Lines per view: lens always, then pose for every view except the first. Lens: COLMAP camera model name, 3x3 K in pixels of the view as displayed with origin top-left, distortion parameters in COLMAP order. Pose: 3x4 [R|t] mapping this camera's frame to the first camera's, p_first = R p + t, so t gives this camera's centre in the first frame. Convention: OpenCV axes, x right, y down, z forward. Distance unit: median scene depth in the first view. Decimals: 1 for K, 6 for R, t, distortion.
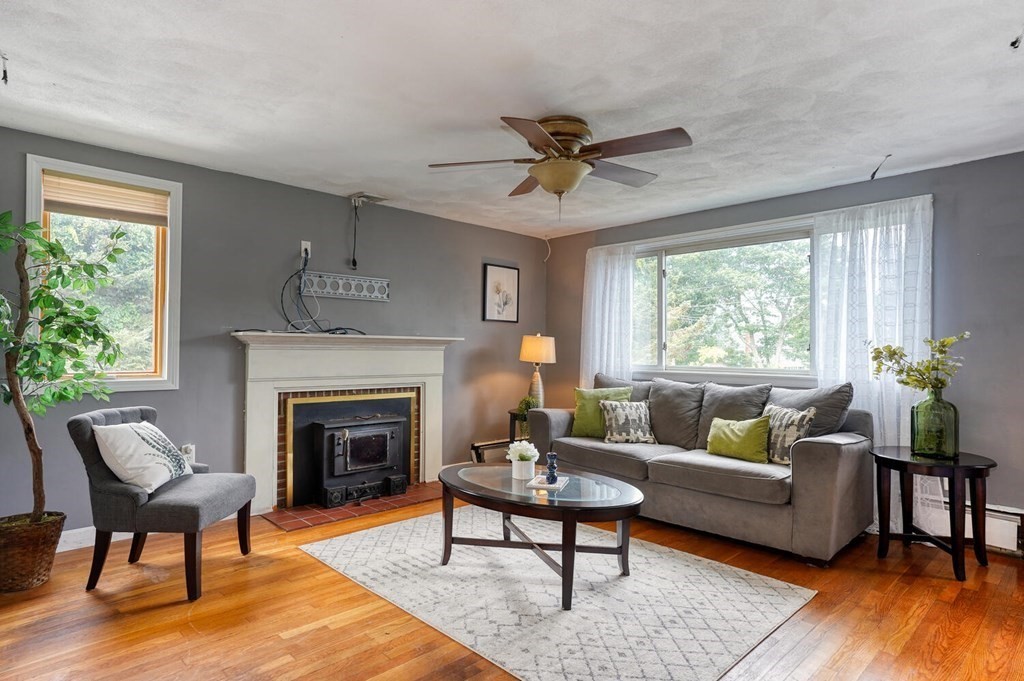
lens RADIAL K [[572.6, 0, 512.2], [0, 572.6, 345.1], [0, 0, 1]] dist [-0.004437, 0.015099]
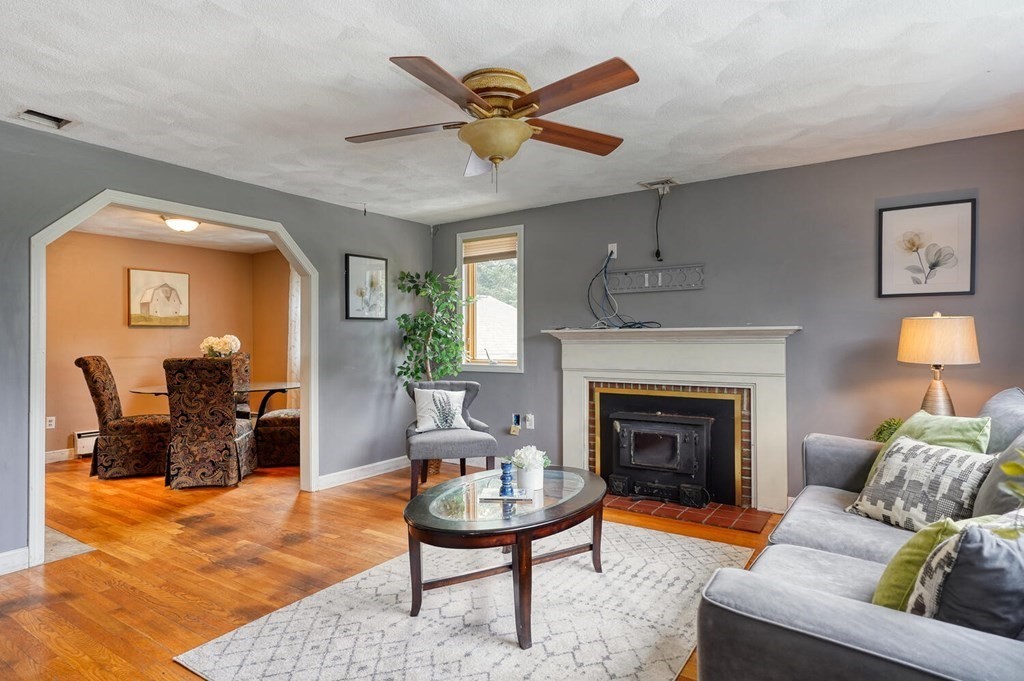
lens RADIAL K [[588.4, 0, 545.8], [0, 588.4, 339.6], [0, 0, 1]] dist [-0.001092, 0.016937]
pose [[0.204707, -0.016066, -0.978691, 0.811900], [0.011076, 0.999839, -0.014096, 0.016515], [0.978761, -0.007955, 0.204853, 0.750633]]
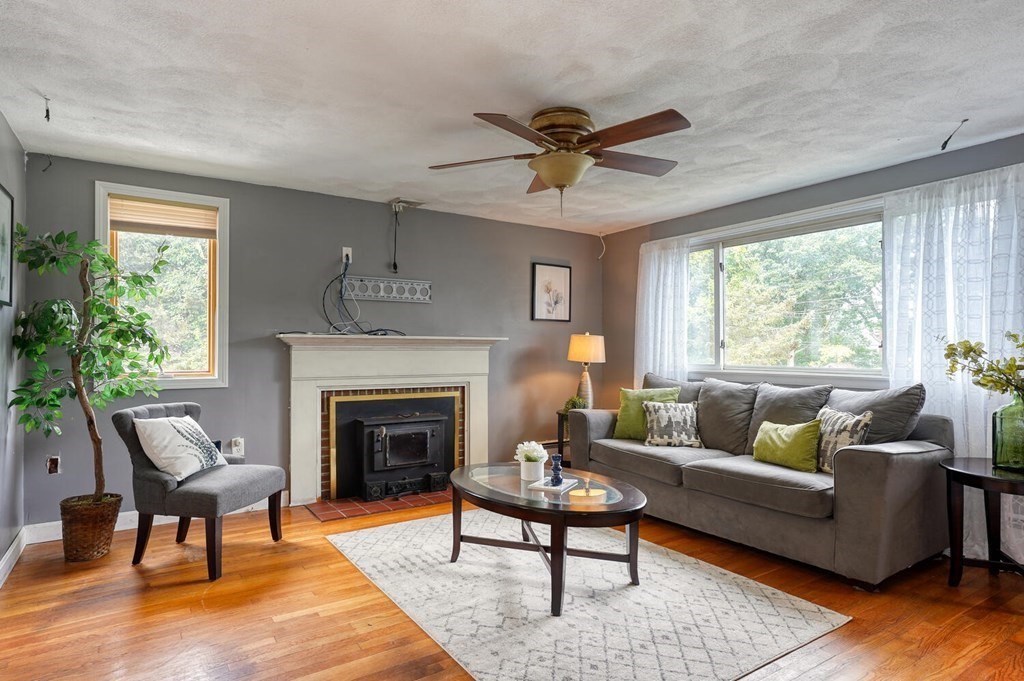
lens RADIAL K [[572.6, 0, 512.2], [0, 572.6, 345.1], [0, 0, 1]] dist [-0.004437, 0.015099]
pose [[0.982935, -0.008569, -0.183751, 0.150292], [0.008364, 0.999963, -0.001893, 0.003466], [0.183761, 0.000324, 0.982971, 0.023926]]
